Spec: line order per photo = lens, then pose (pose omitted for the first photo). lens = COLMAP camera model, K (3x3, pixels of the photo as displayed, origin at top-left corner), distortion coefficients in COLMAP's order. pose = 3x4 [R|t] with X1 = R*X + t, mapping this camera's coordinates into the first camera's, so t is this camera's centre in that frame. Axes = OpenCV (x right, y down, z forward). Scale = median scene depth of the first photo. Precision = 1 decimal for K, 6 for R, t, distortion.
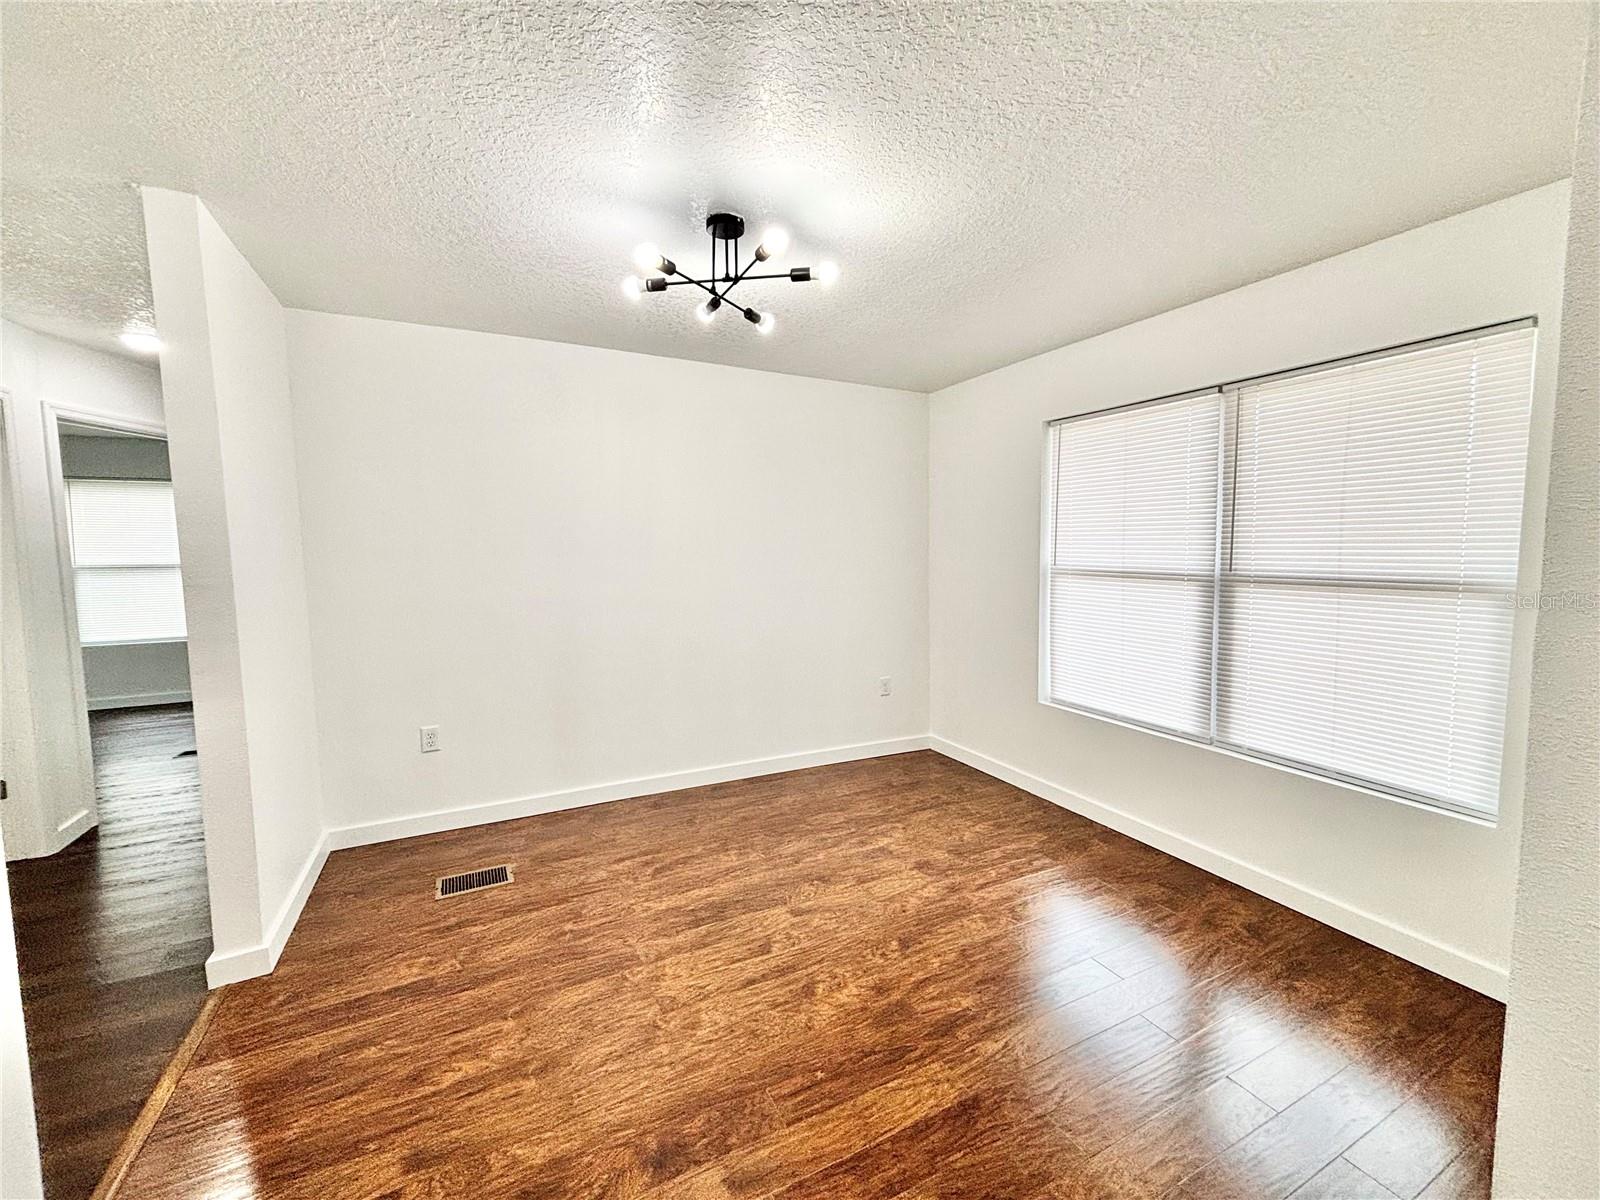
lens RADIAL K [[645.7, 0, 797.6], [0, 645.7, 596.9], [0, 0, 1]] dist [0.000573, -0.000646]
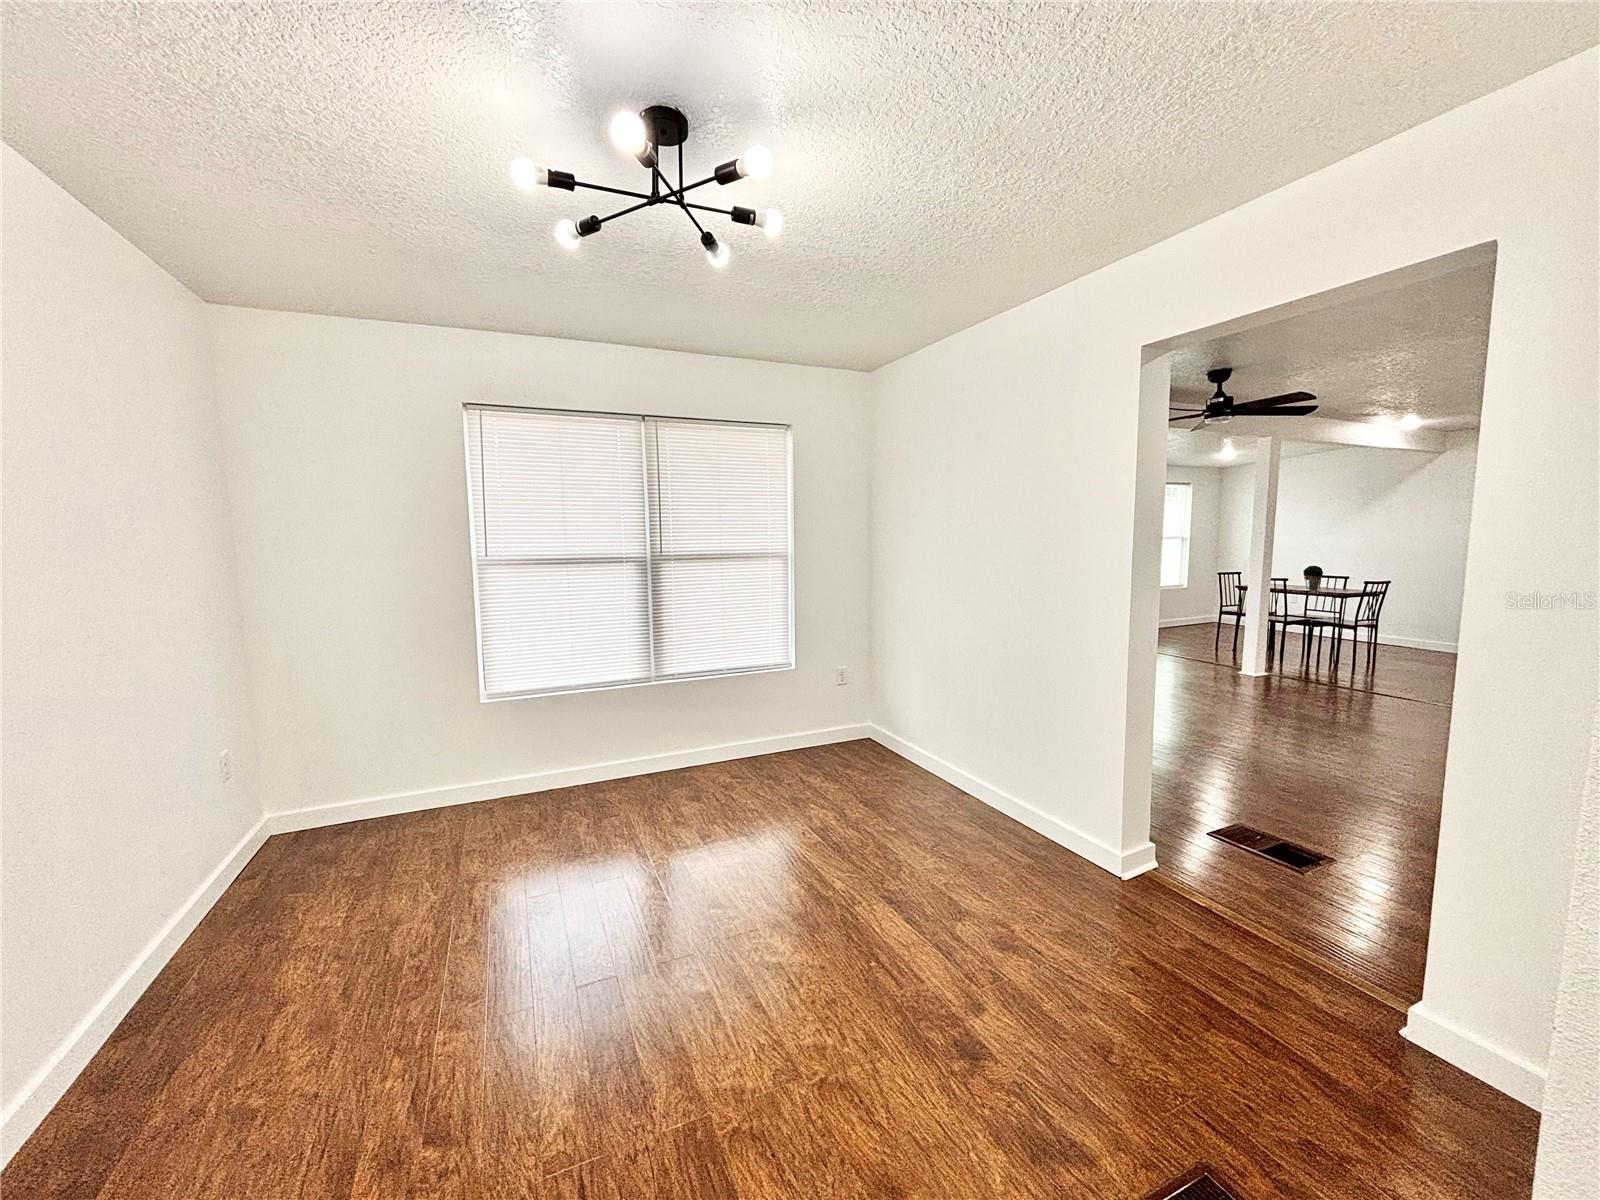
lens RADIAL K [[645.7, 0, 797.6], [0, 645.7, 596.9], [0, 0, 1]] dist [0.000573, -0.000646]
pose [[0.039764, -0.101628, 0.994027, -0.671933], [0.087865, 0.991316, 0.097835, -0.052480], [-0.995338, 0.083450, 0.048348, 0.610651]]
